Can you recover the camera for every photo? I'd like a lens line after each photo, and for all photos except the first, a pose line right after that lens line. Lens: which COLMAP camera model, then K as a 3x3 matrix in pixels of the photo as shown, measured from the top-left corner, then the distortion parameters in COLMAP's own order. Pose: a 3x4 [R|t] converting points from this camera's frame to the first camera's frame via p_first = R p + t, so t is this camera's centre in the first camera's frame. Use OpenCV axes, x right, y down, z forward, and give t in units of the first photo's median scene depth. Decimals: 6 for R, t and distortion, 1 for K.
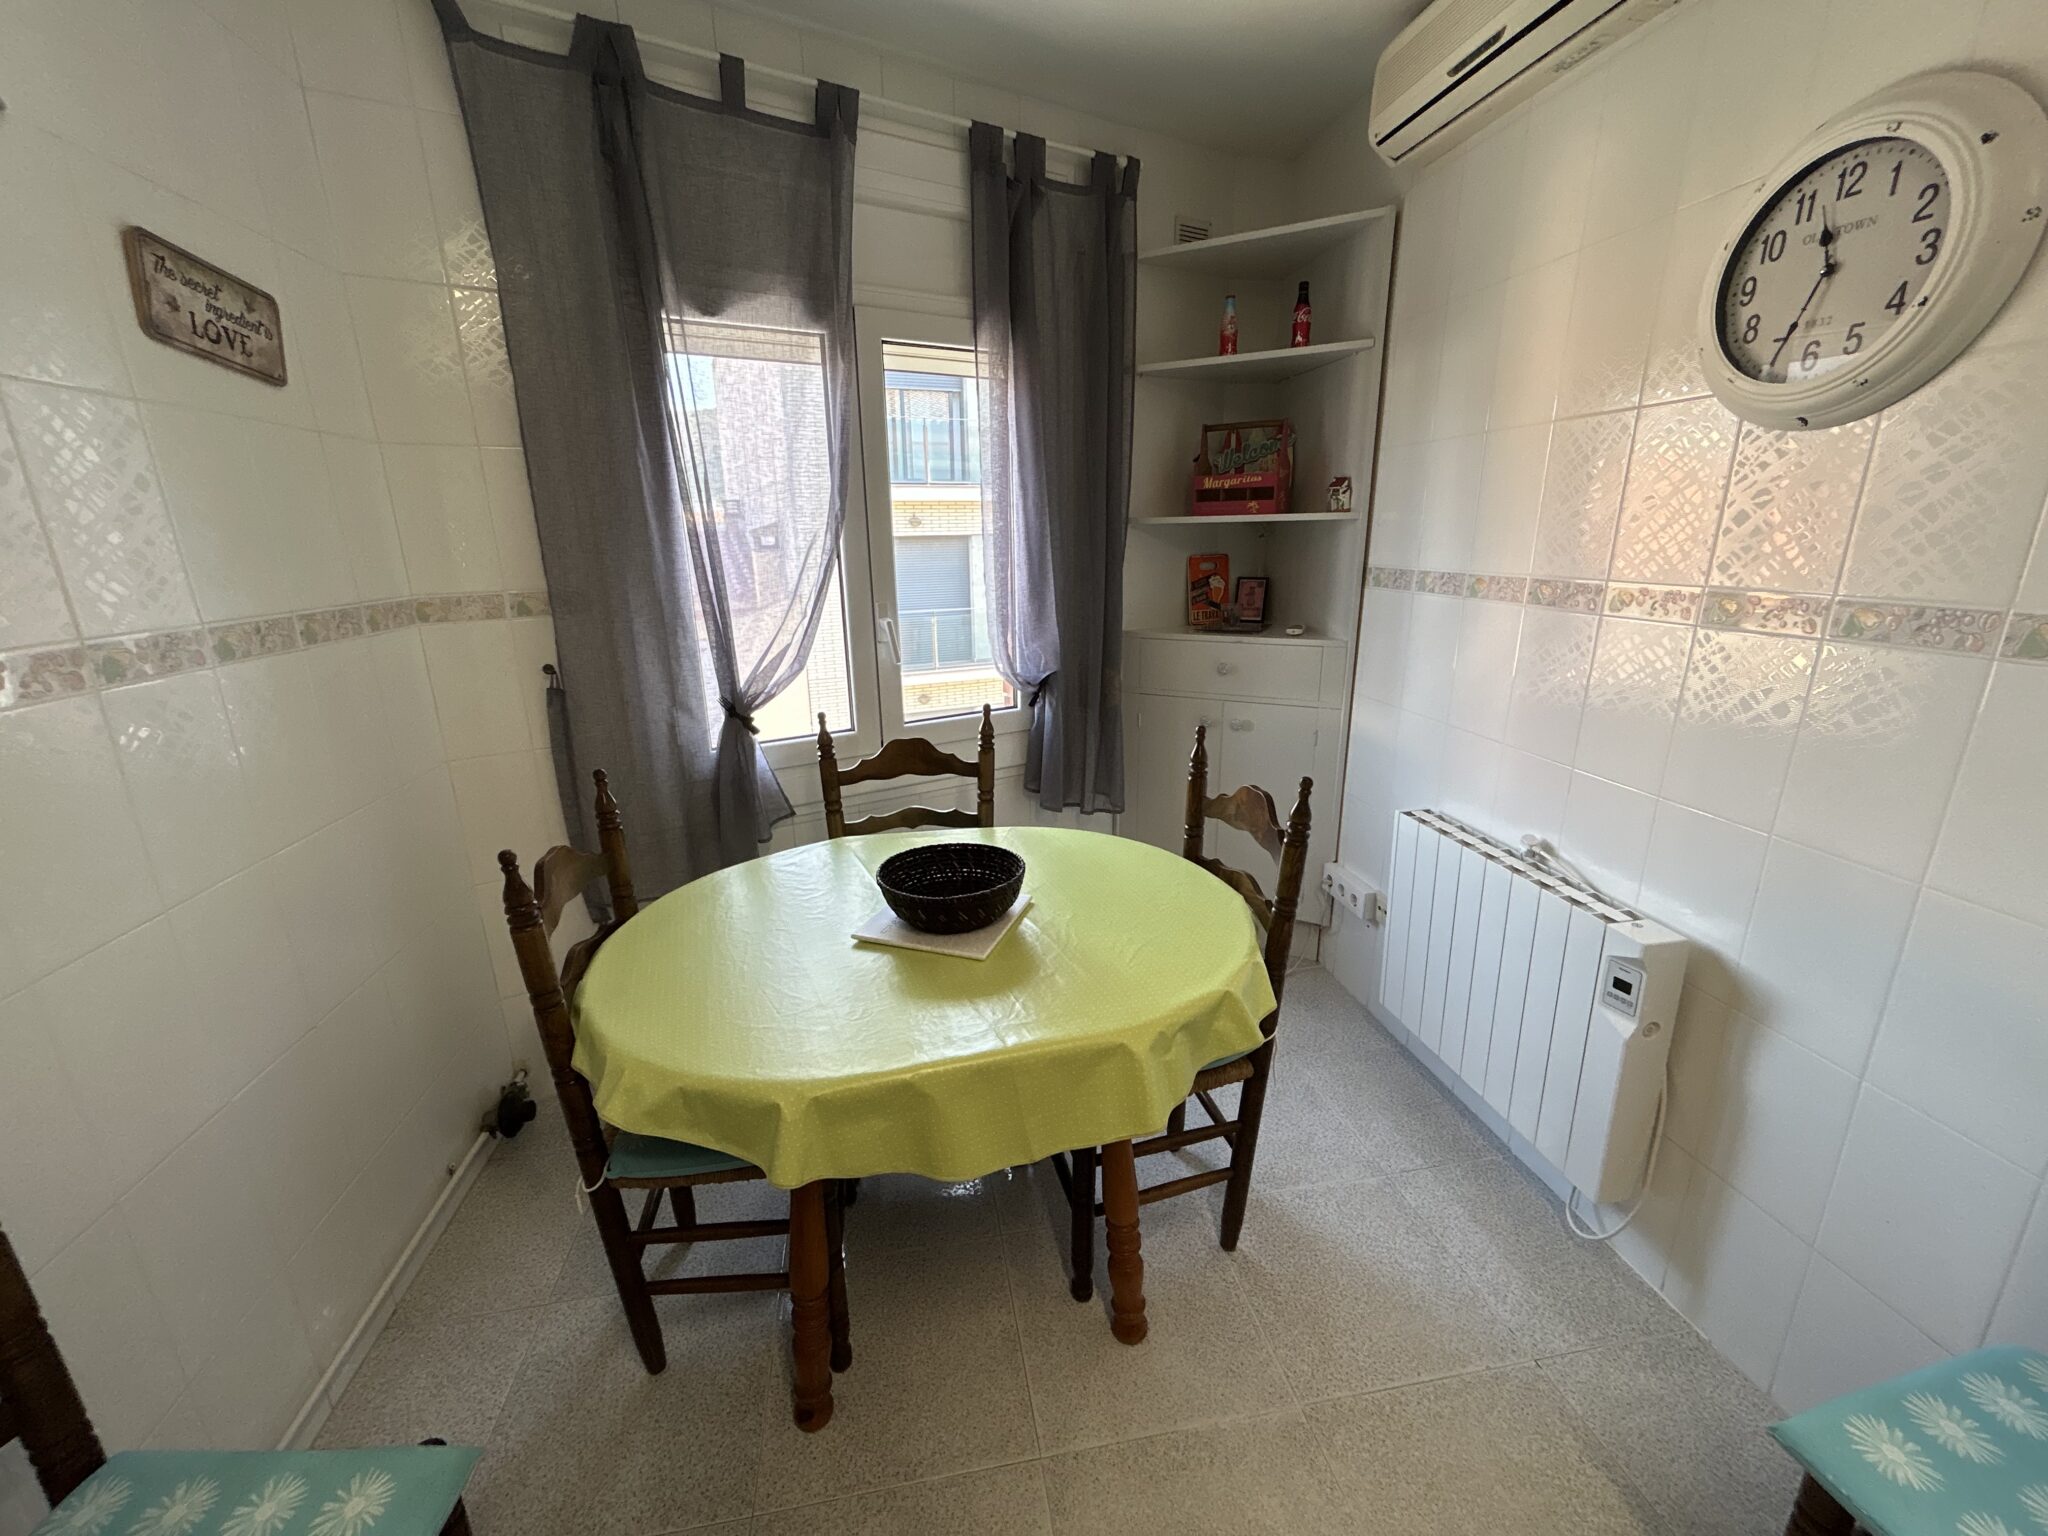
lens RADIAL K [[829.4, 0, 1016.9], [0, 829.4, 773.7], [0, 0, 1]] dist [-0.001433, -0.000142]
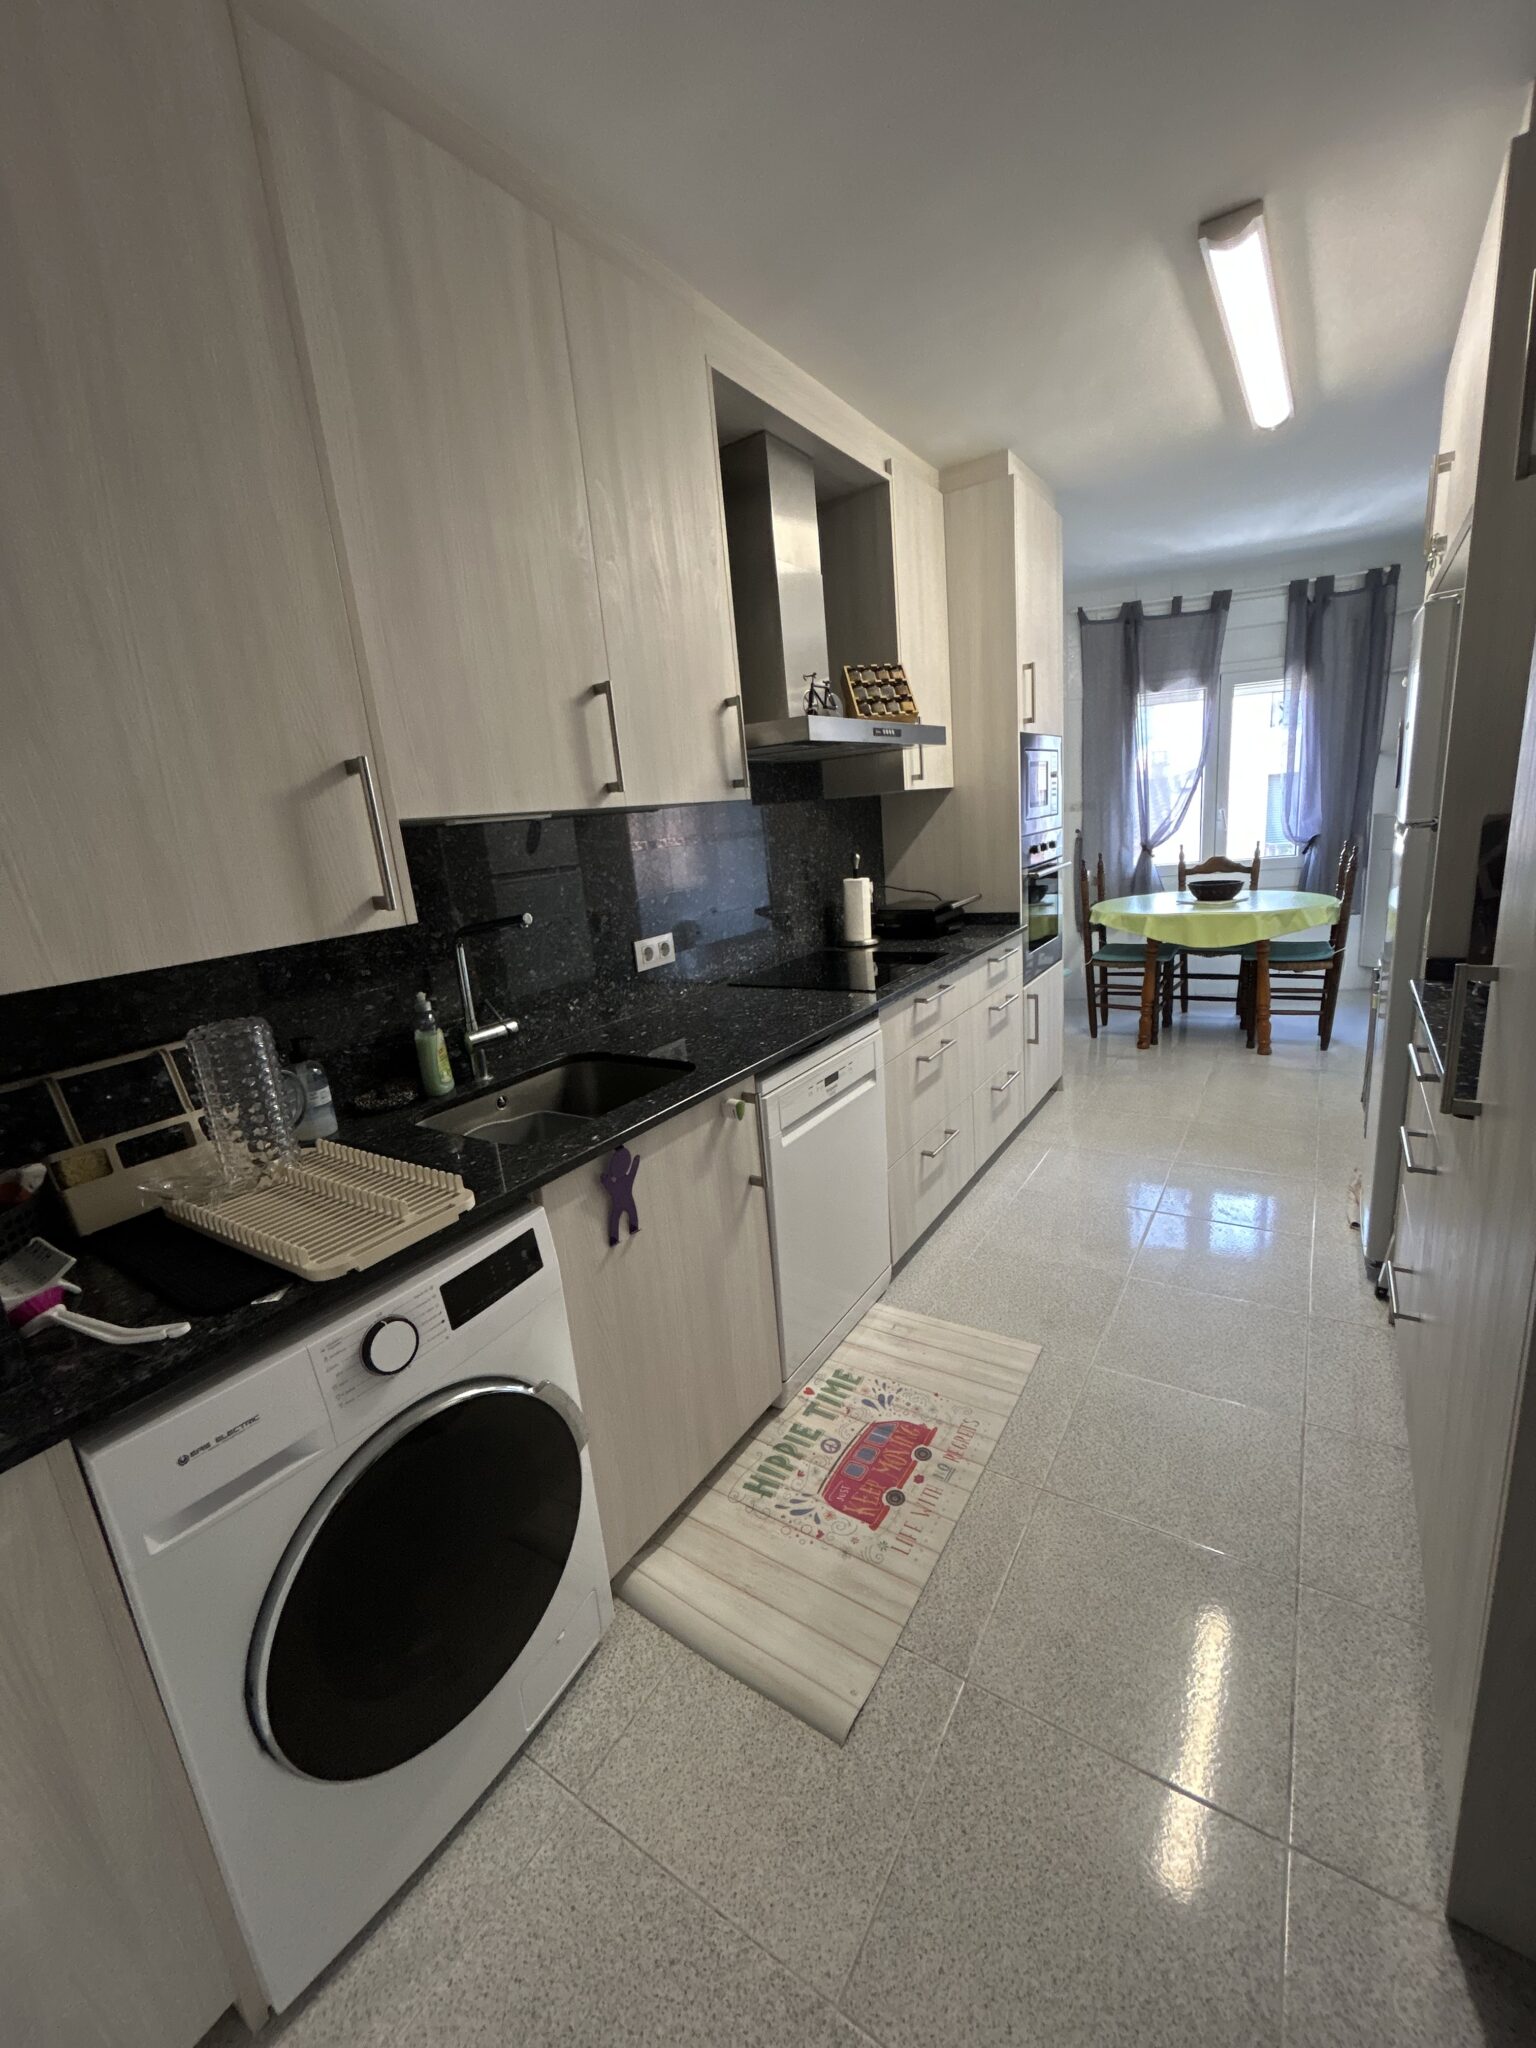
lens RADIAL K [[832.3, 0, 771.4], [0, 832.3, 1031.1], [0, 0, 1]] dist [-0.001093, 0.000501]
pose [[0.736736, 0.118491, -0.665717, 0.561423], [-0.116503, 0.992047, 0.047643, 0.481536], [0.666068, 0.042458, 0.744682, -1.584201]]
